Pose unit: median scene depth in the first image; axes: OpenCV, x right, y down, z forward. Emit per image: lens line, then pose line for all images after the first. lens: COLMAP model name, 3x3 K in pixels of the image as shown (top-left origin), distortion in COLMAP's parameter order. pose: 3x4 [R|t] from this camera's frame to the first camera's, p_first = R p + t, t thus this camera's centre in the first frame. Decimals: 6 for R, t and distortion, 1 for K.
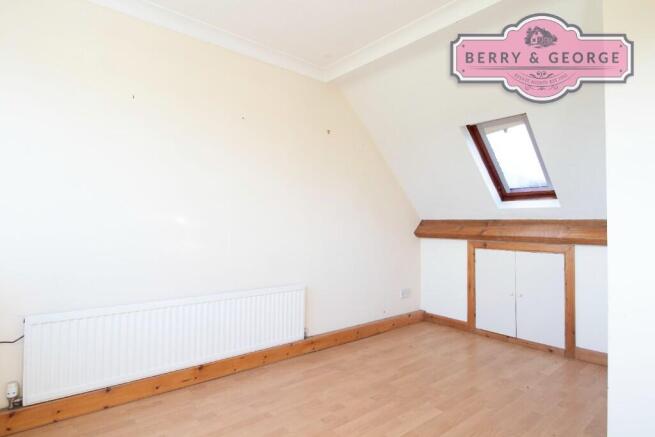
lens RADIAL K [[355.0, 0, 325.8], [0, 355.0, 218.5], [0, 0, 1]] dist [0.006961, -0.011695]
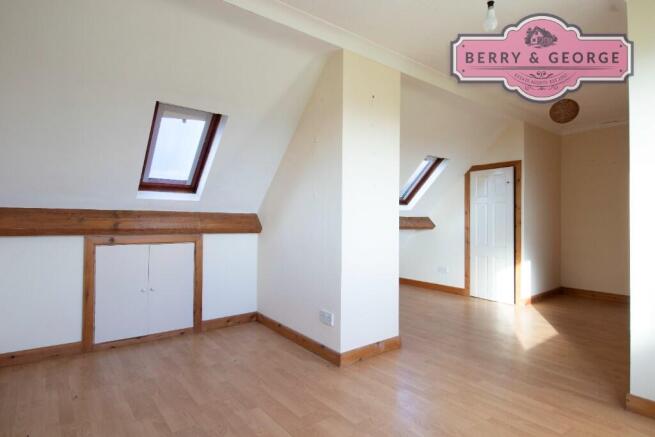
lens RADIAL K [[355.0, 0, 337.6], [0, 355.0, 215.4], [0, 0, 1]] dist [0.006961, -0.011695]
pose [[0.016264, 0.004388, 0.999858, -0.437102], [-0.025510, 0.999667, -0.003972, 0.006128], [-0.999542, -0.025442, 0.016371, 0.519202]]
